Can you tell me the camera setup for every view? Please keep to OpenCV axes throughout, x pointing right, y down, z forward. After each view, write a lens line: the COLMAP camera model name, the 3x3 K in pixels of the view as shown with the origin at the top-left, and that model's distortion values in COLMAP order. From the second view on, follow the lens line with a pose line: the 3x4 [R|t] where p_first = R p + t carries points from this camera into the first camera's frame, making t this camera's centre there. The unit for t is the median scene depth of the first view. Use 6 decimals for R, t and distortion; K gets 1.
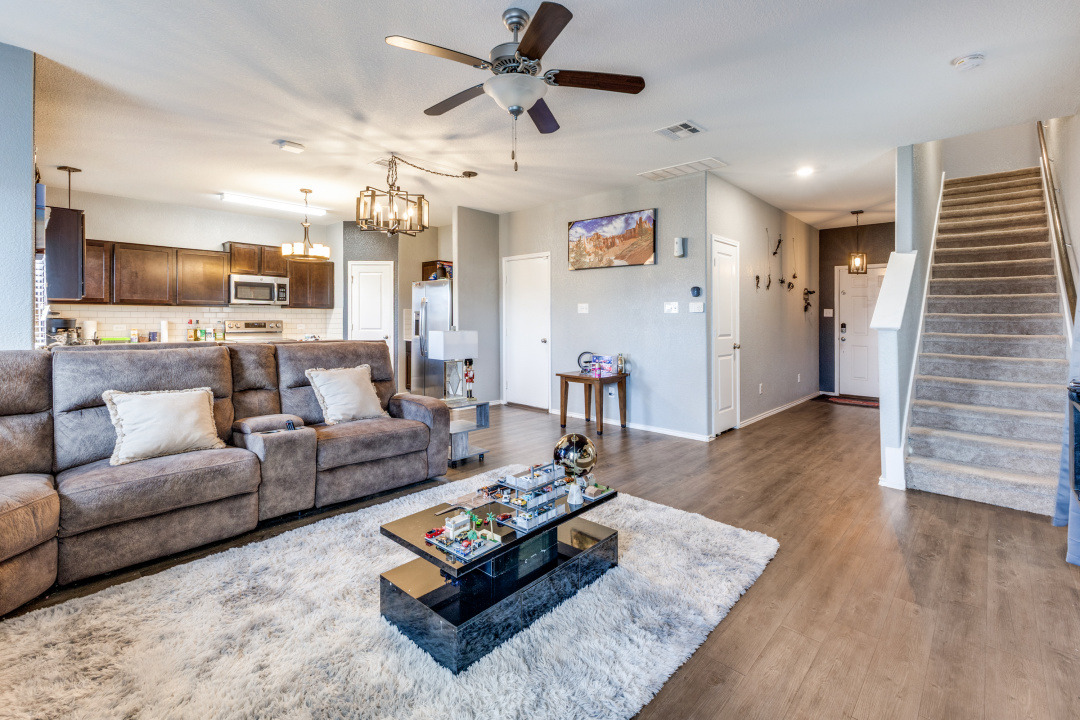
lens RADIAL K [[486.4, 0, 538.8], [0, 486.4, 318.8], [0, 0, 1]] dist [0.000676, 0.000044]
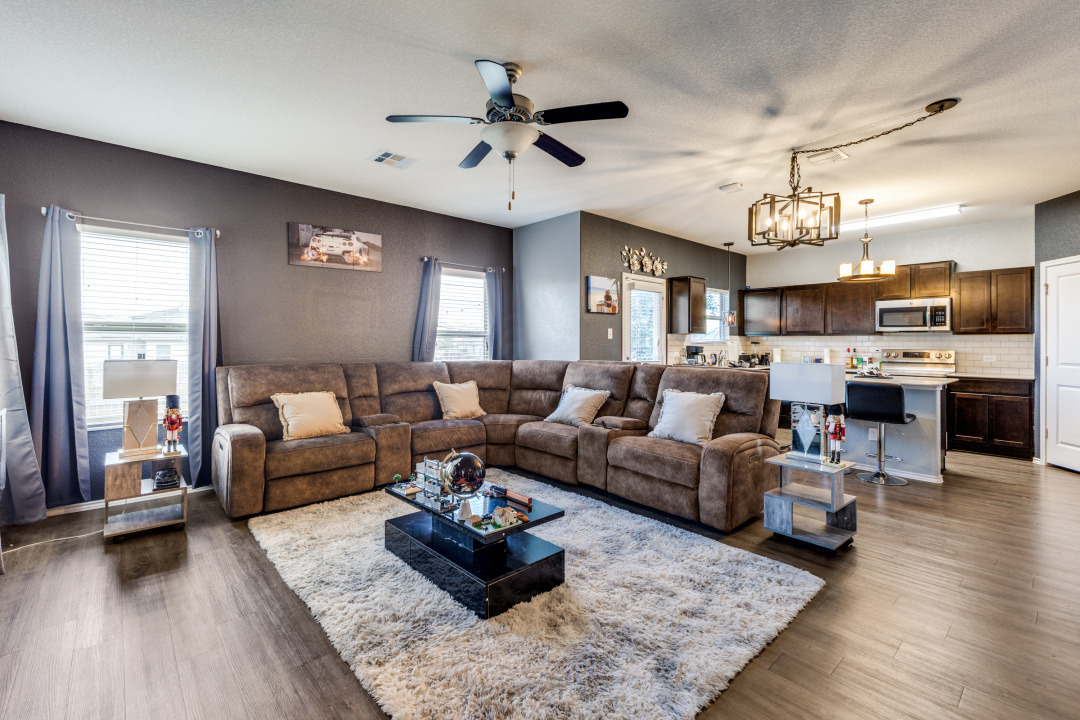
lens RADIAL K [[466.0, 0, 540.3], [0, 466.0, 352.0], [0, 0, 1]] dist [0.000131, -0.000475]
pose [[-0.101762, 0.014194, -0.994708, 0.545060], [-0.005292, 0.999876, 0.014809, -0.001757], [0.994795, 0.006771, -0.101674, 0.648590]]
